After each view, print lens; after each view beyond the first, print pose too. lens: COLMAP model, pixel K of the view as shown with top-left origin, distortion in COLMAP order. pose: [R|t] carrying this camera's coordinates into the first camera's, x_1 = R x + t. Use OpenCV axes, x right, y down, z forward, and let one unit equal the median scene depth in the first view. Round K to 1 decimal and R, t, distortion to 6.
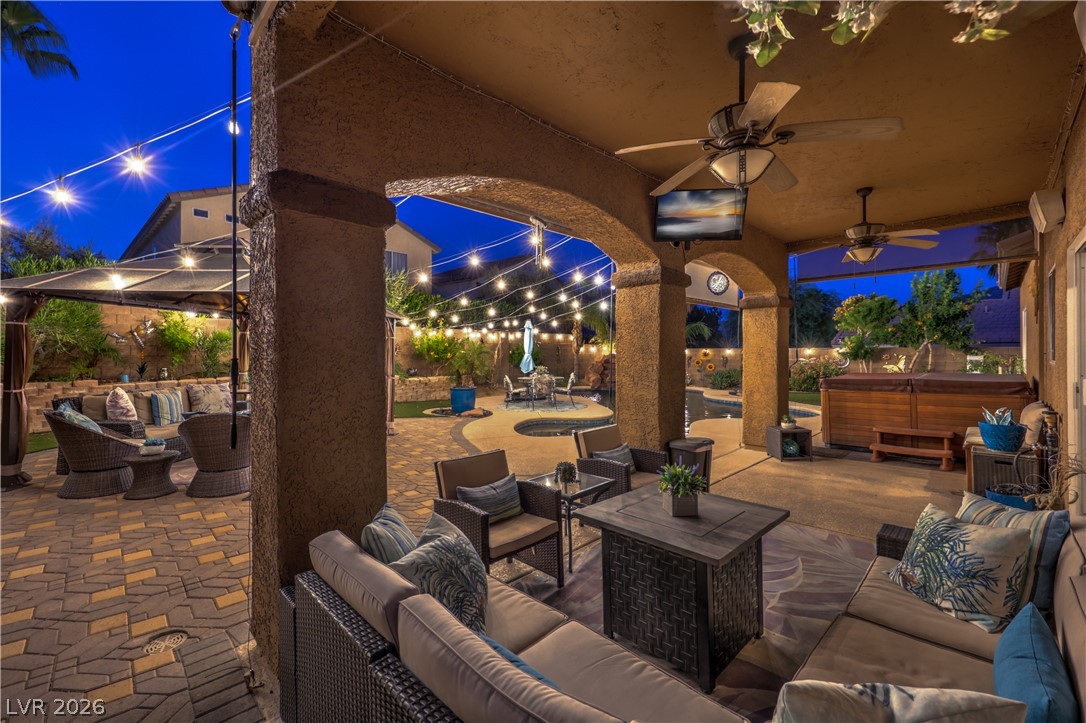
lens RADIAL K [[450.5, 0, 545.3], [0, 450.5, 351.7], [0, 0, 1]] dist [0.002167, -0.000050]
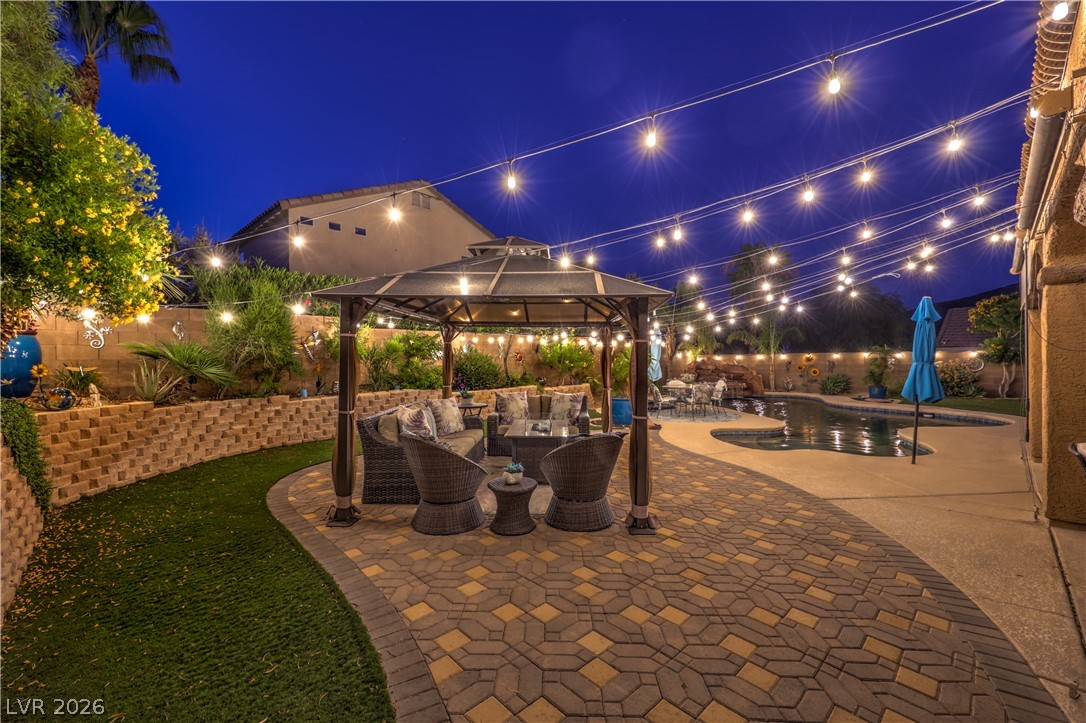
lens RADIAL K [[445.9, 0, 548.9], [0, 445.9, 359.8], [0, 0, 1]] dist [0.001320, 0.000169]
pose [[0.999904, -0.013307, -0.003960, -0.338830], [0.013318, 0.999908, 0.002646, -0.004871], [0.003924, -0.002698, 0.999989, 0.058111]]
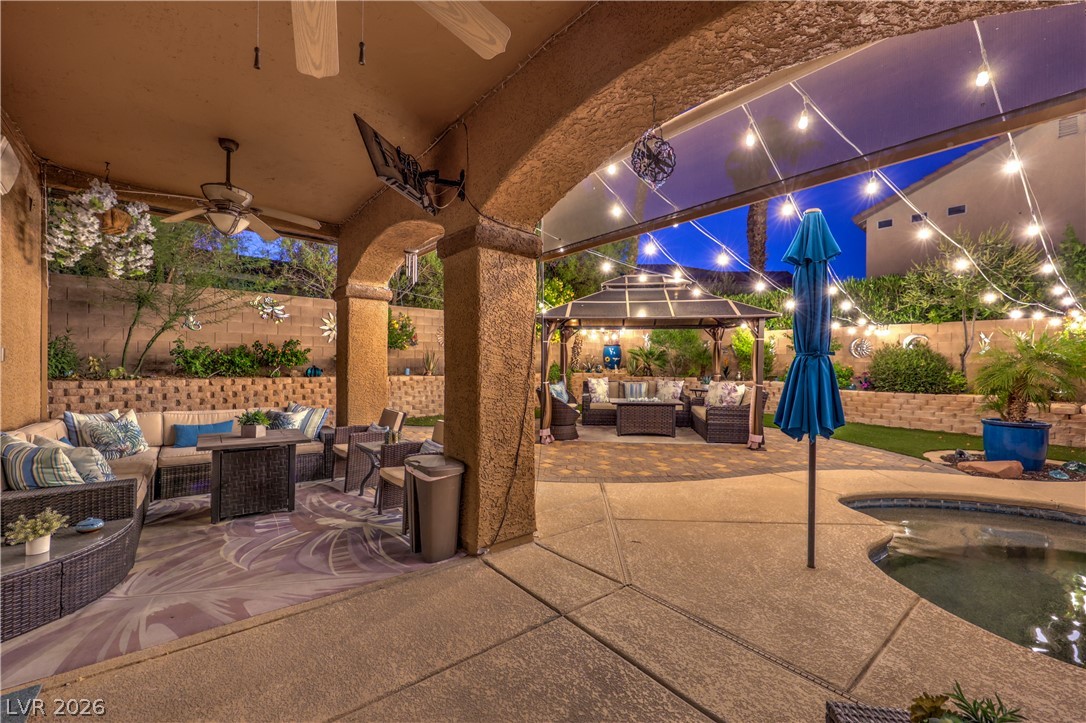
lens RADIAL K [[441.5, 0, 550.1], [0, 441.5, 364.8], [0, 0, 1]] dist [0.000666, 0.000002]
pose [[-0.096768, 0.002387, -0.995304, 0.408151], [-0.007241, 0.999969, 0.003102, 0.013723], [0.995281, 0.007507, -0.096748, 0.499149]]
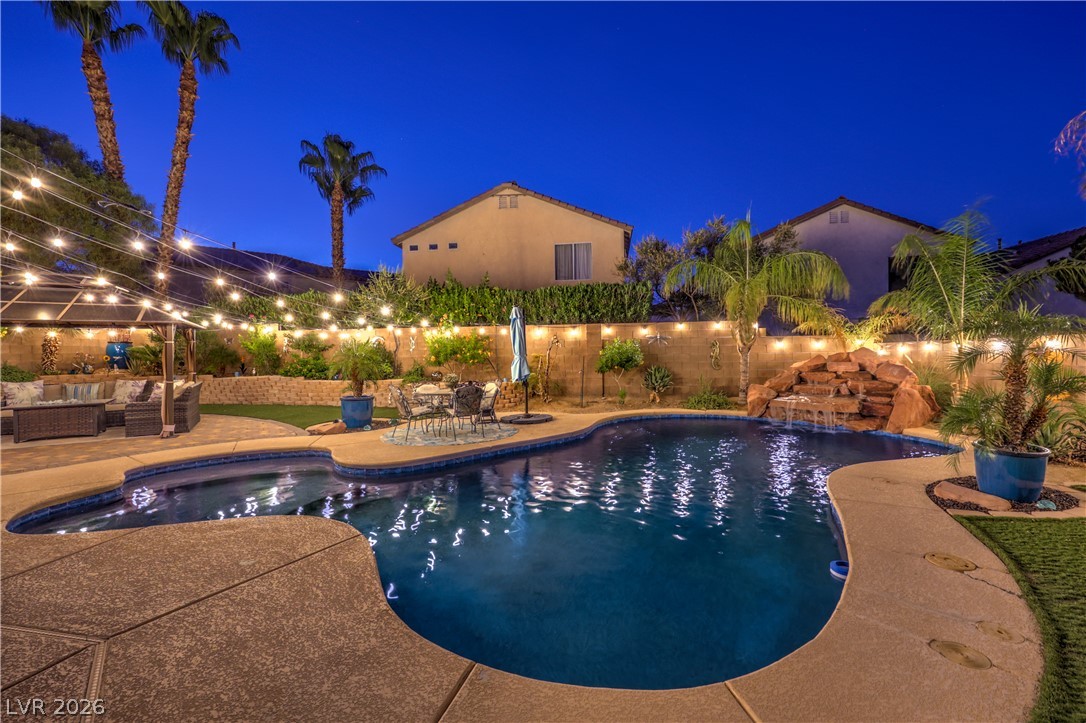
lens RADIAL K [[445.9, 0, 548.9], [0, 445.9, 359.8], [0, 0, 1]] dist [0.001320, 0.000169]
pose [[0.563196, 0.002950, -0.826318, 0.717644], [0.011887, 0.999861, 0.011672, 0.004412], [0.826238, -0.016396, 0.563082, 0.838301]]
